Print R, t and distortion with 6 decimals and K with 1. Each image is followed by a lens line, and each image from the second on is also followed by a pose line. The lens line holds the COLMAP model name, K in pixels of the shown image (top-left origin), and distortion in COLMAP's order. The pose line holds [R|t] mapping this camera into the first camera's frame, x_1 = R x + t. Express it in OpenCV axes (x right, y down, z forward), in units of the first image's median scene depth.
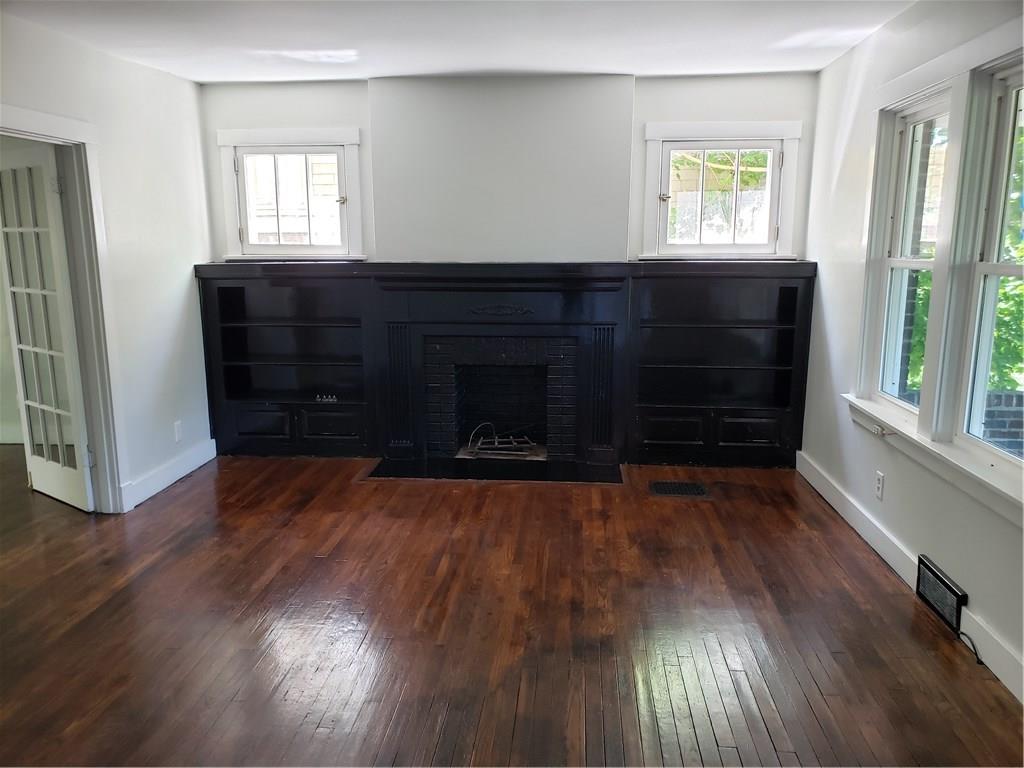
lens RADIAL K [[785.1, 0, 519.7], [0, 785.1, 382.7], [0, 0, 1]] dist [0.005737, -0.031259]
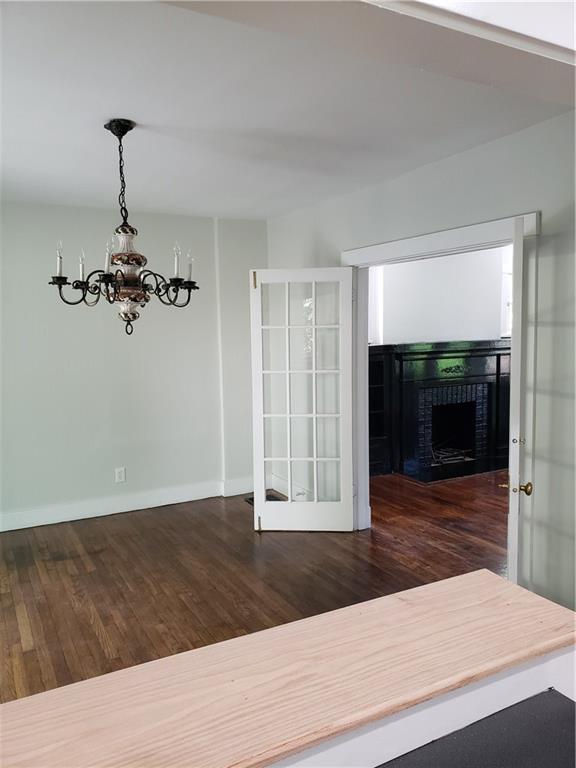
lens RADIAL K [[588.8, 0, 287.9], [0, 588.8, 383.7], [0, 0, 1]] dist [0.005737, -0.031259]
pose [[0.844367, -0.062782, 0.532073, -1.115211], [0.107979, 0.992673, -0.054225, -0.039412], [-0.524771, 0.103239, 0.844960, 0.180874]]
